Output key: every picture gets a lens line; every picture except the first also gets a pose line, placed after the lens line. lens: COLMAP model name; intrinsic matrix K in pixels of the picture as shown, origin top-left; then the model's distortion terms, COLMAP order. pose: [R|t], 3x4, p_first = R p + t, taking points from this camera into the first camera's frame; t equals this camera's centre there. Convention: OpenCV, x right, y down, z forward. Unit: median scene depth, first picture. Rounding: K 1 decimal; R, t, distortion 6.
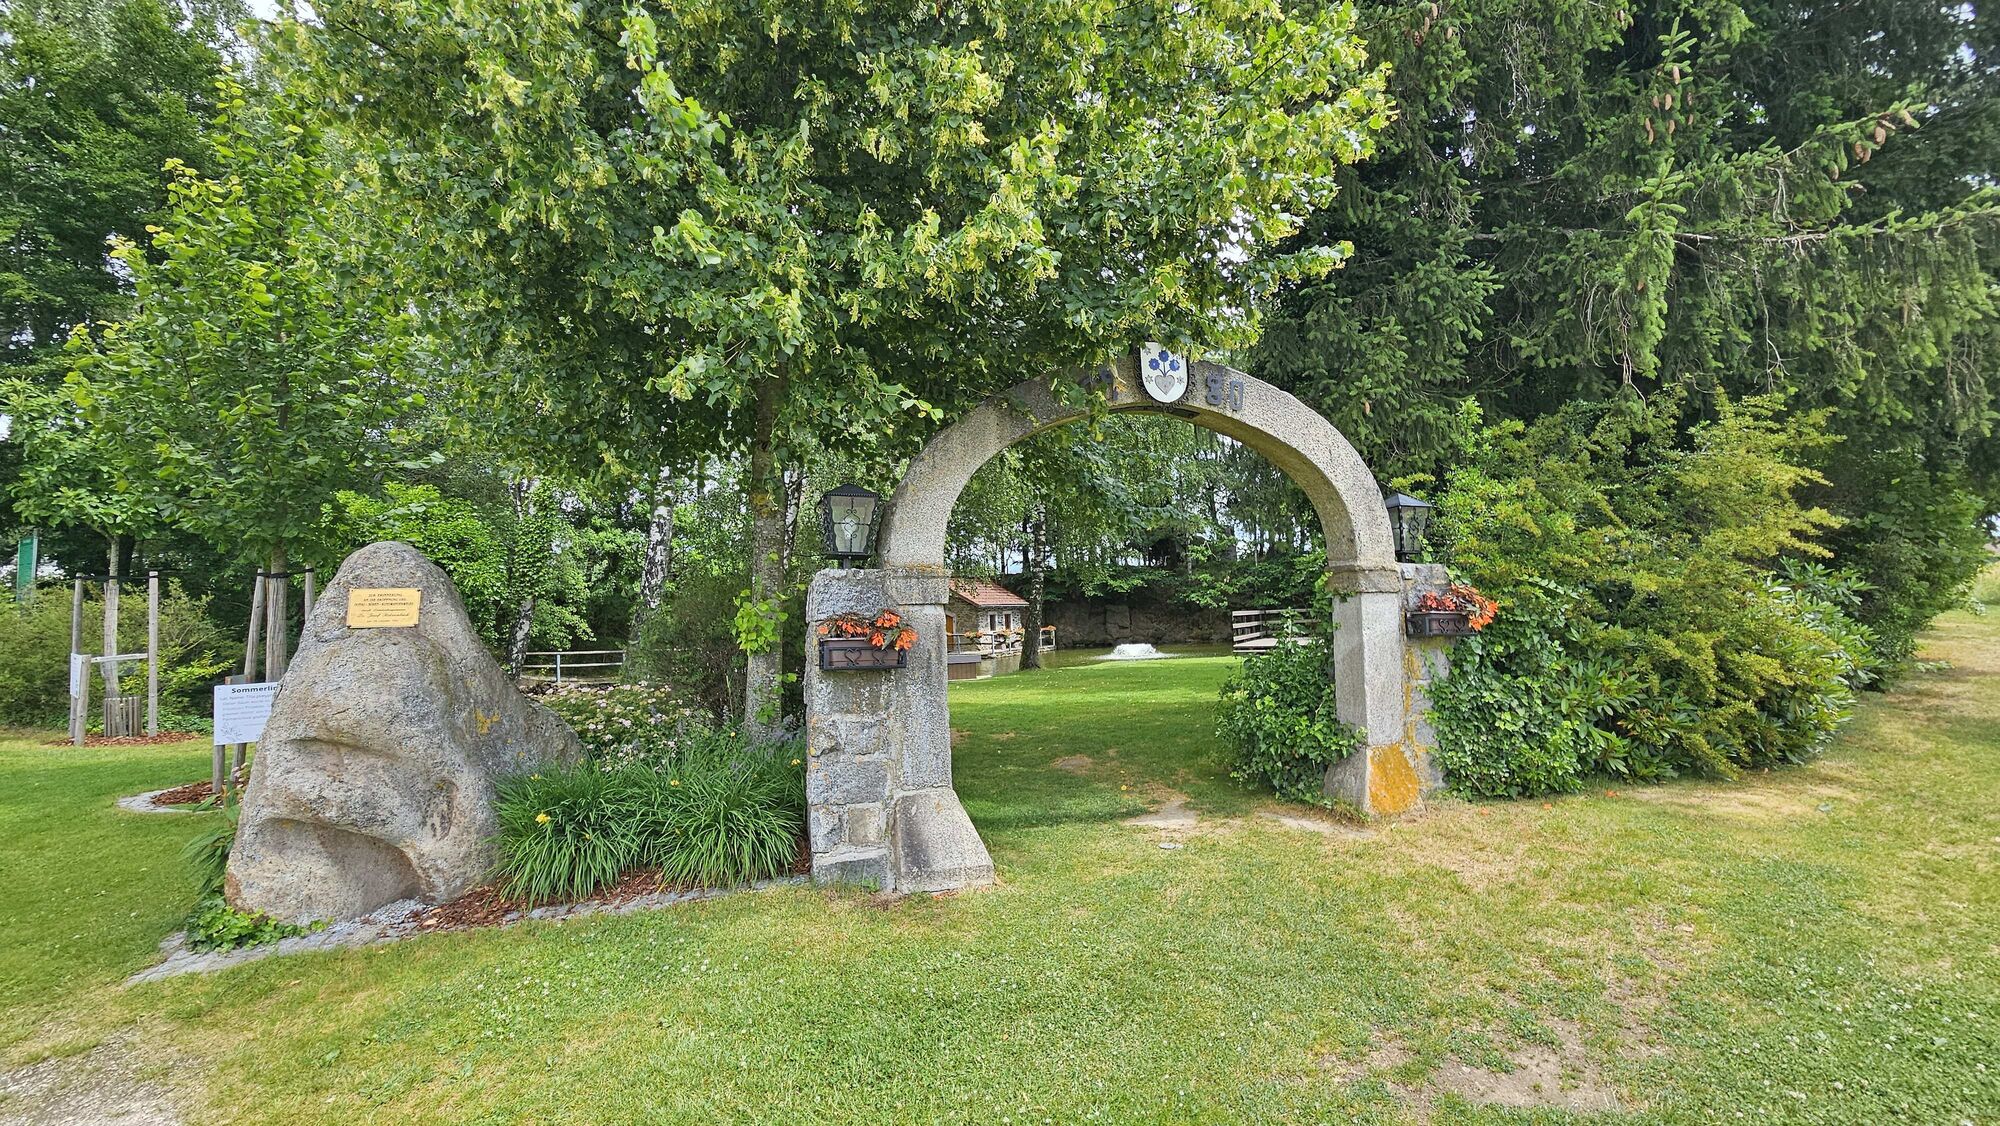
lens RADIAL K [[795.3, 0, 1000.0], [0, 795.3, 563.0], [0, 0, 1]] dist [-0.000243, -0.000007]
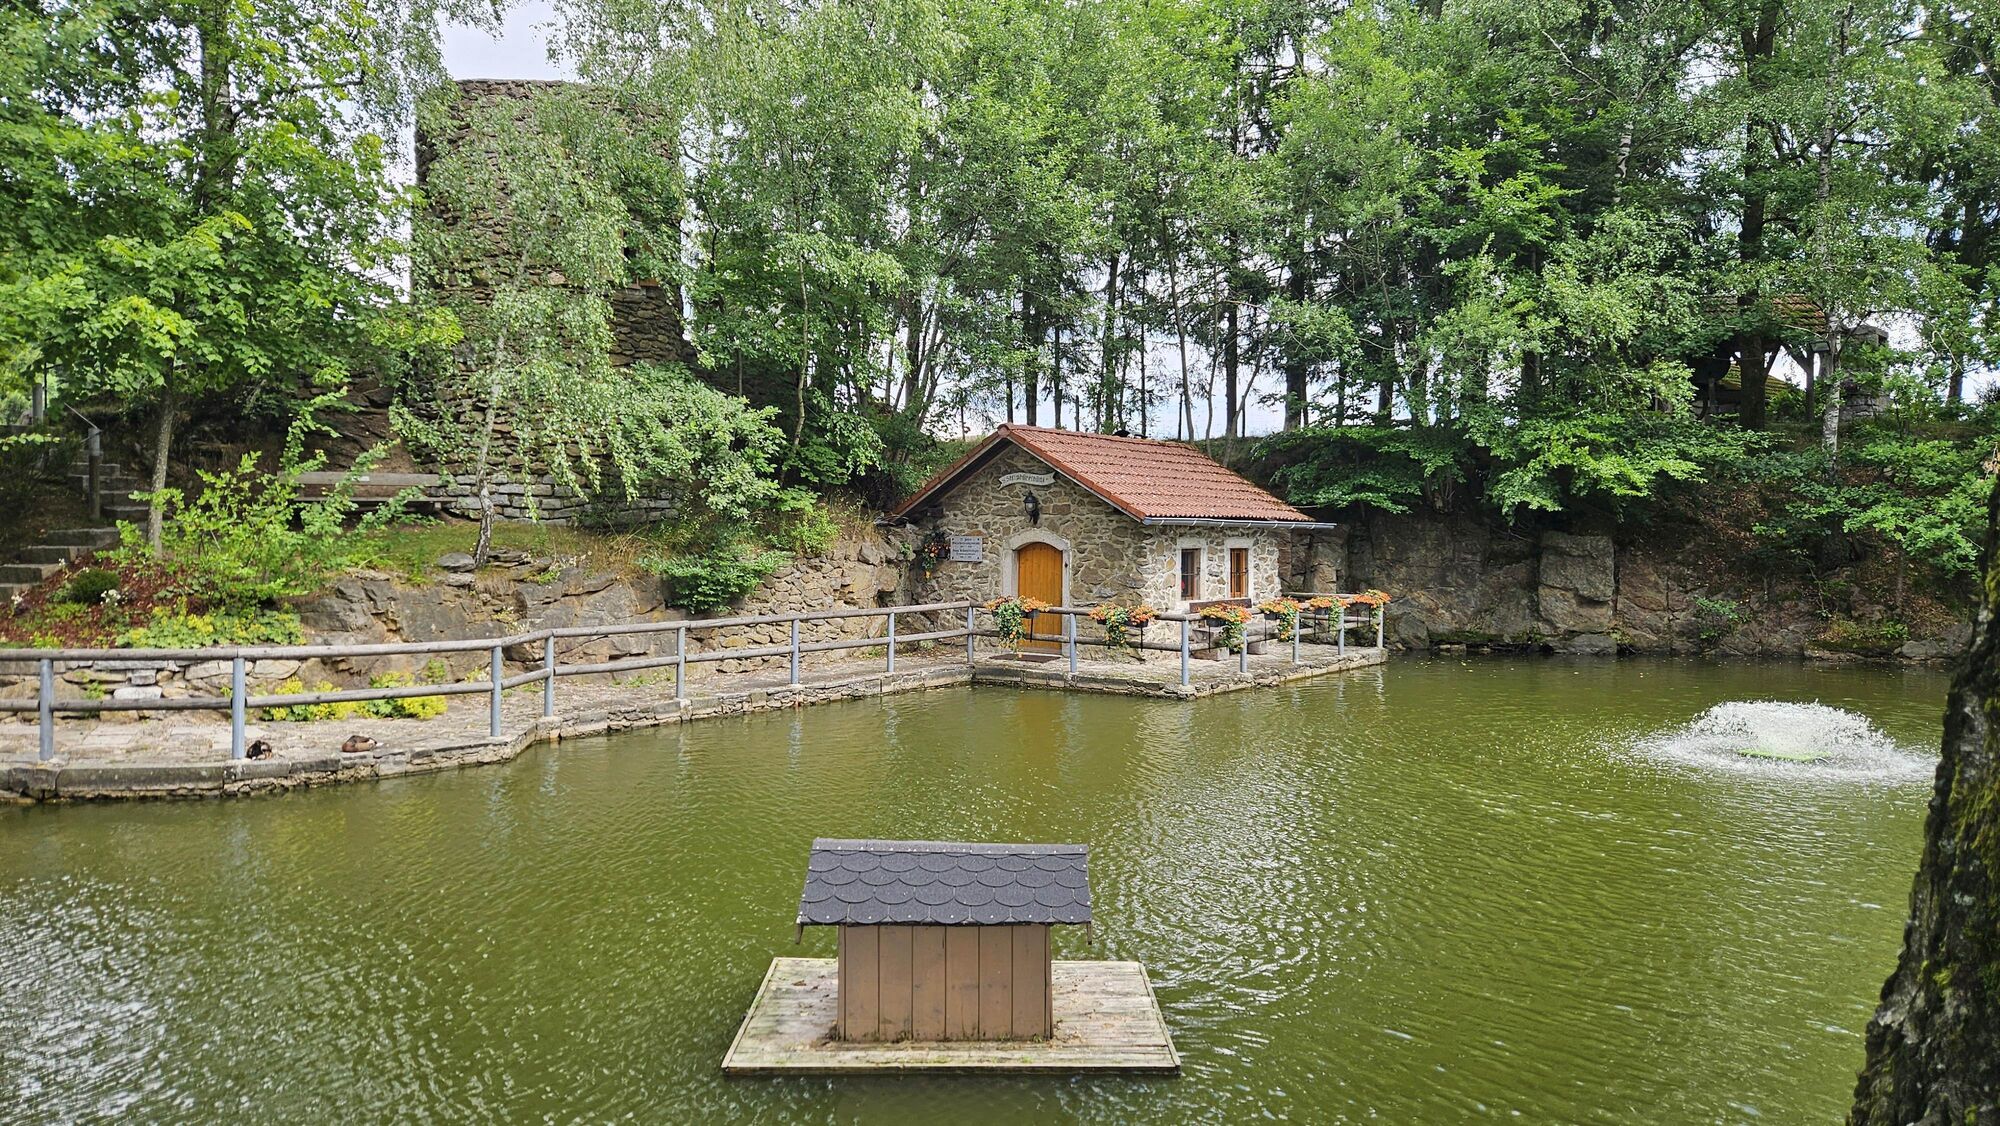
lens RADIAL K [[1342.6, 0, 1000.0], [0, 1342.6, 563.0], [0, 0, 1]] dist [0.067613, -0.054683]
pose [[0.985918, 0.047848, -0.160236, 0.001614], [-0.033626, 0.995345, 0.090319, 0.026375], [0.163812, -0.083659, 0.982938, 0.474356]]
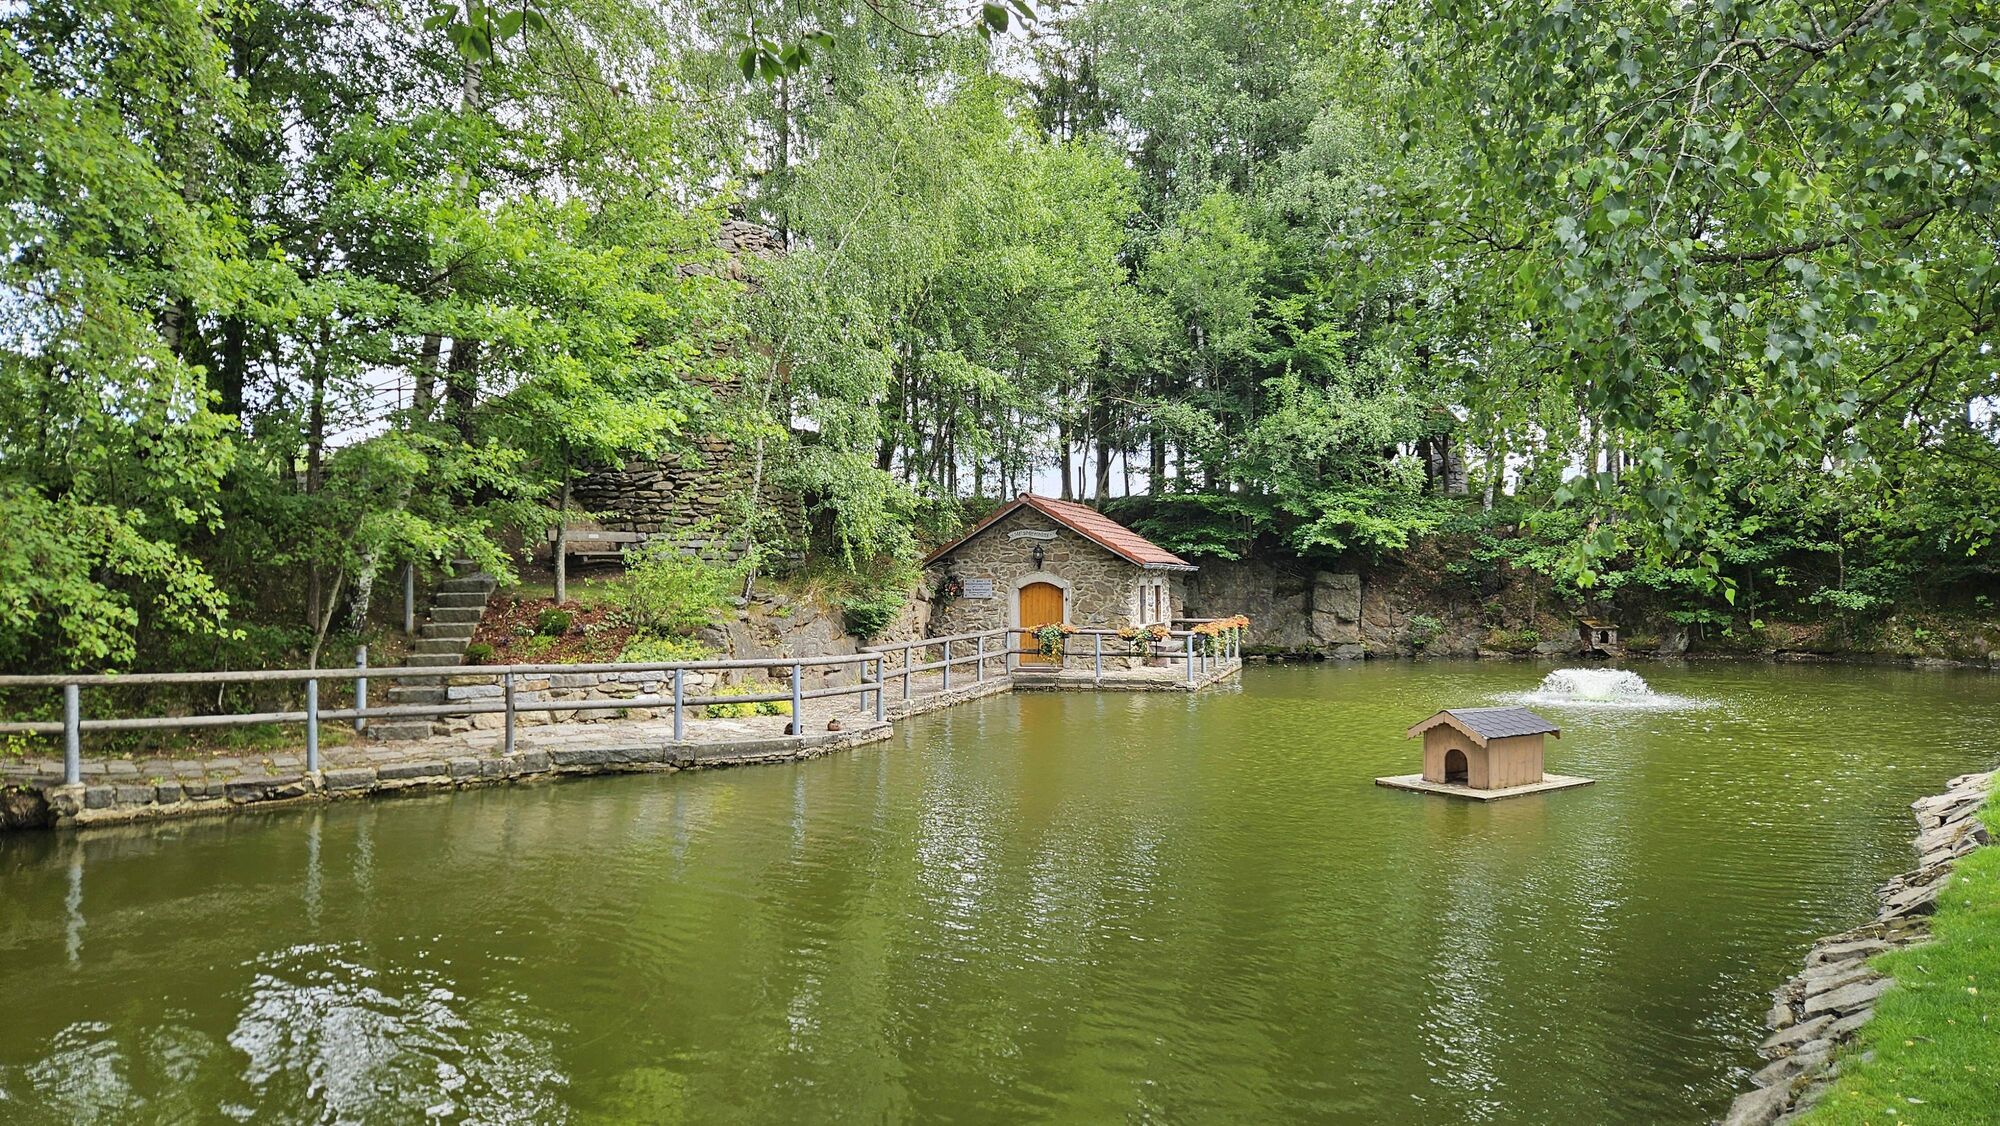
lens RADIAL K [[1342.6, 0, 1000.0], [0, 1342.6, 563.0], [0, 0, 1]] dist [0.067613, -0.054683]
pose [[0.982845, 0.034648, 0.181150, -0.215862], [-0.043140, 0.998137, 0.043145, 0.026278], [-0.179318, -0.050220, 0.982509, 0.315831]]
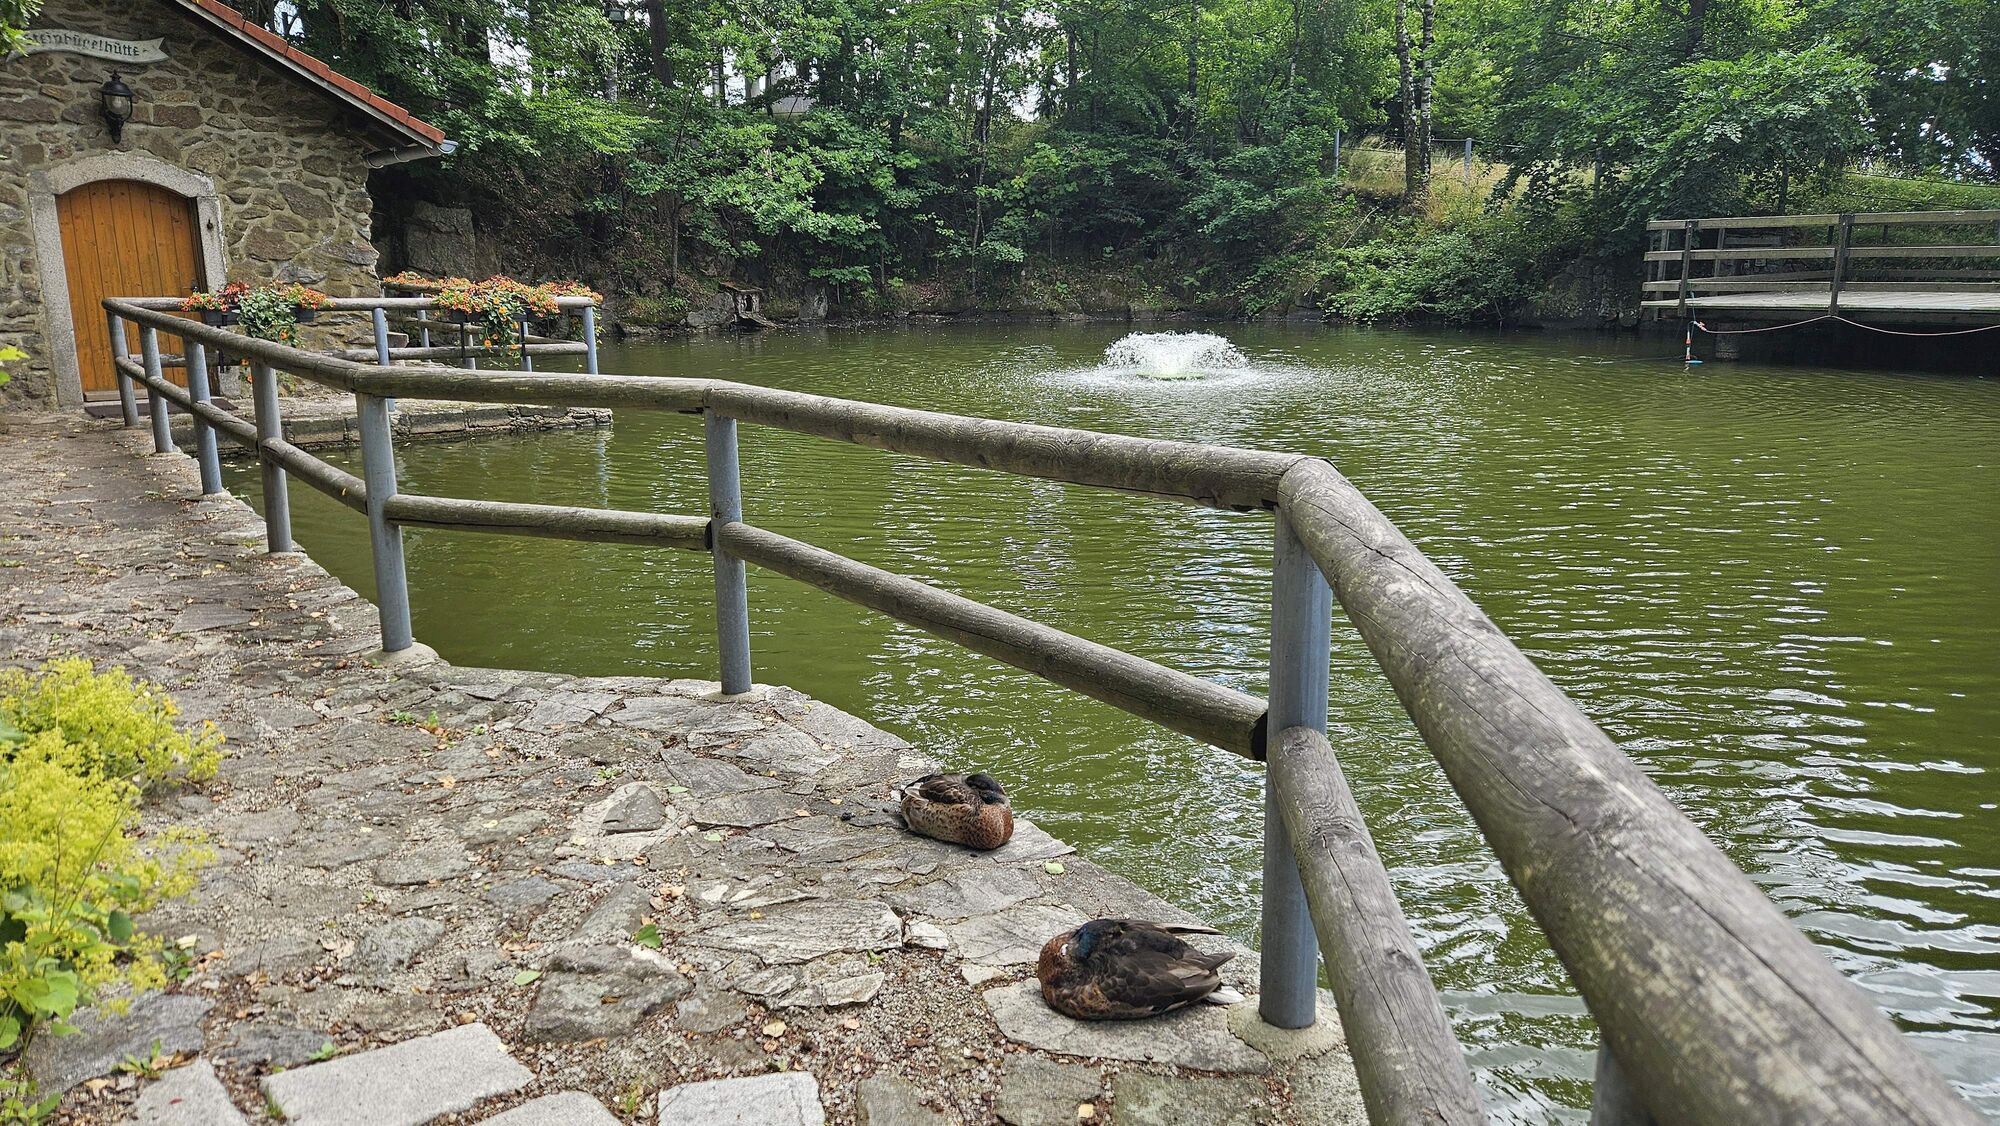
lens RADIAL K [[1342.6, 0, 1000.0], [0, 1342.6, 563.0], [0, 0, 1]] dist [0.067613, -0.054683]
pose [[0.415319, -0.168516, 0.893931, -0.253783], [-0.068702, 0.974075, 0.215543, 0.068980], [-0.907078, -0.150934, 0.392974, 0.717393]]
